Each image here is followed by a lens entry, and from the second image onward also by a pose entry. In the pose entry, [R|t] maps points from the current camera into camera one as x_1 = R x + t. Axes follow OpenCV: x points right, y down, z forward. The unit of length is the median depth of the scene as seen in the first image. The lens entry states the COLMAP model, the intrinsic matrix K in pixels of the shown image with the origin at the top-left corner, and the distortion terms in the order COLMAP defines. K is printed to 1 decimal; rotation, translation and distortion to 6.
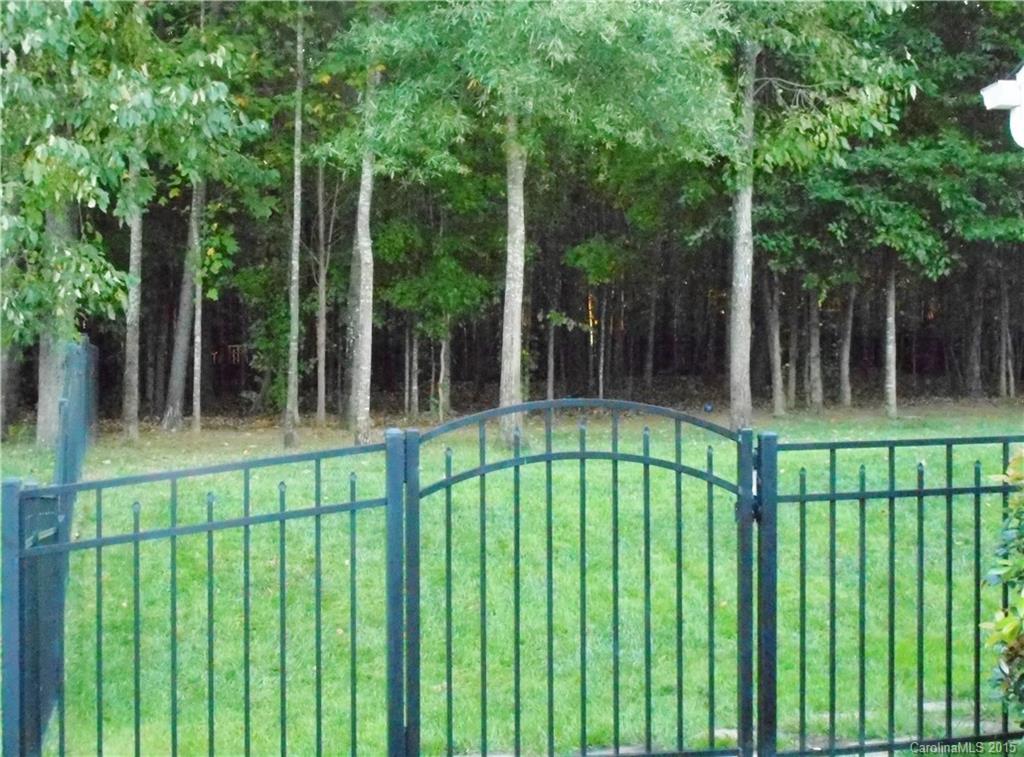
lens RADIAL K [[1598.1, 0, 512.1], [0, 1598.1, 379.7], [0, 0, 1]] dist [0.027794, 0.000000]
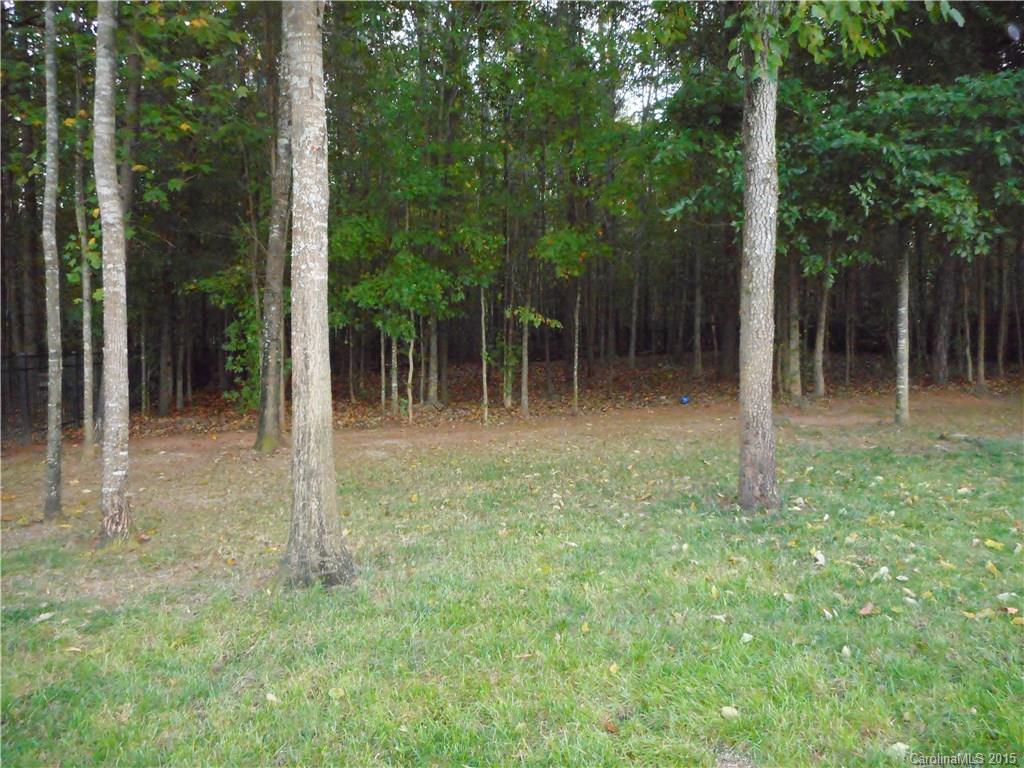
lens RADIAL K [[768.9, 0, 512.0], [0, 768.9, 382.1], [0, 0, 1]] dist [-0.009107, -0.000715]
pose [[0.996686, -0.008277, -0.080922, 0.062227], [0.012006, 0.998883, 0.045703, -0.020927], [0.080454, -0.046523, 0.995672, 0.590901]]
